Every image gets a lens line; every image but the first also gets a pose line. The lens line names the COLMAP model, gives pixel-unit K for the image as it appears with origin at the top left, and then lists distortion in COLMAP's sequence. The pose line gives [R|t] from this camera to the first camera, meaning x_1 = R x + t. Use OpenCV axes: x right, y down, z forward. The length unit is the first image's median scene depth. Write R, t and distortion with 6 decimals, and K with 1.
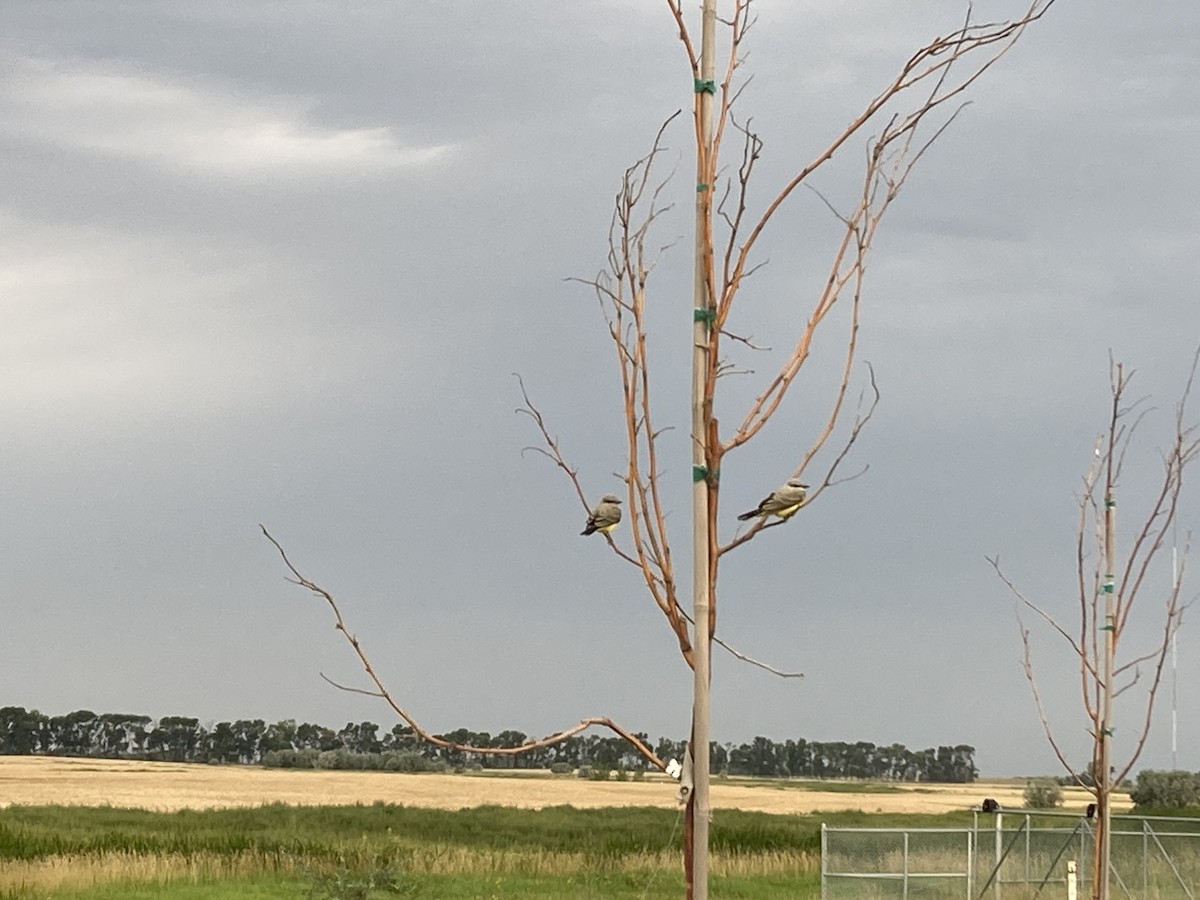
lens RADIAL K [[5312.7, 0, 600.0], [0, 5312.7, 450.0], [0, 0, 1]] dist [0.425441, -0.041681]
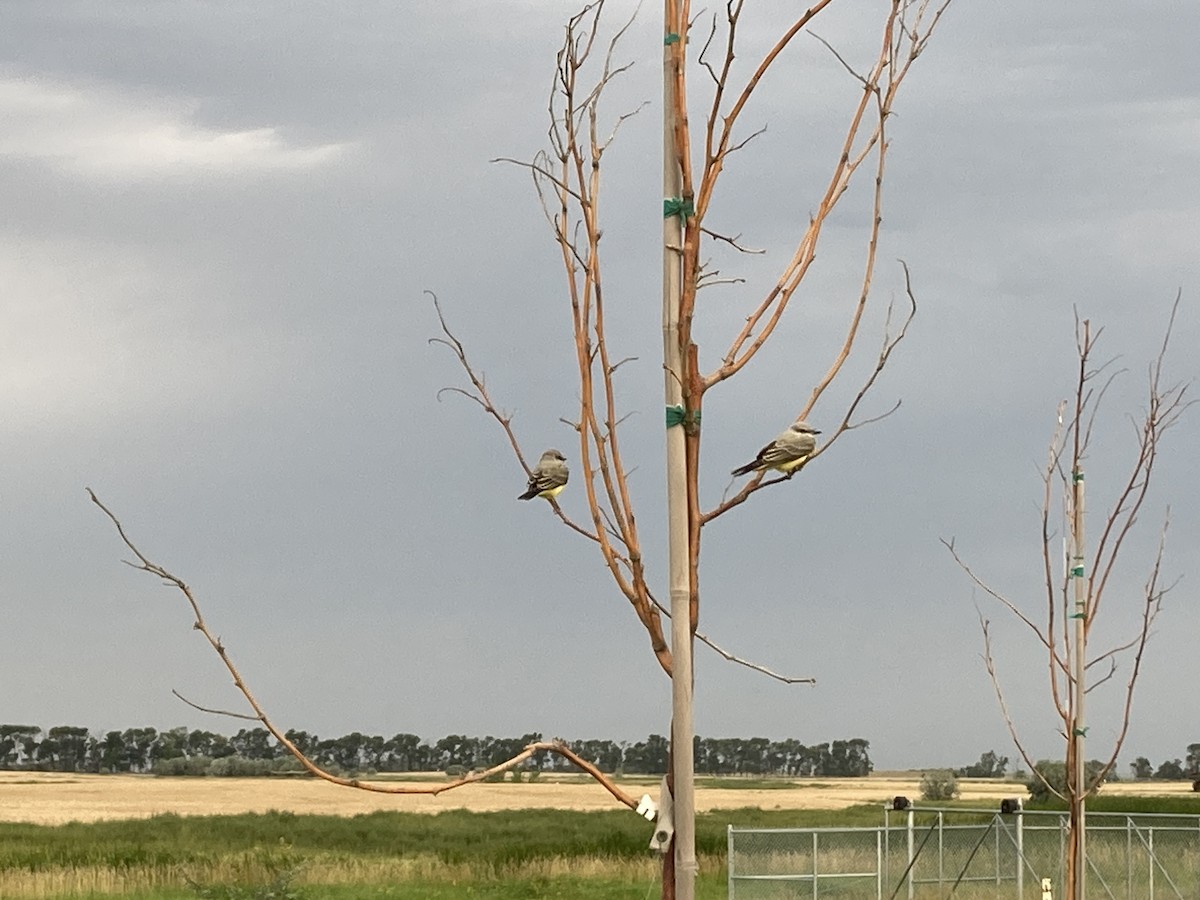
lens RADIAL K [[5312.7, 0, 600.0], [0, 5312.7, 450.0], [0, 0, 1]] dist [0.425441, -0.041681]
pose [[0.999621, -0.017818, 0.020987, -0.003387], [0.017817, 0.999841, 0.000229, 0.003784], [-0.020988, 0.000145, 0.999780, 0.104080]]
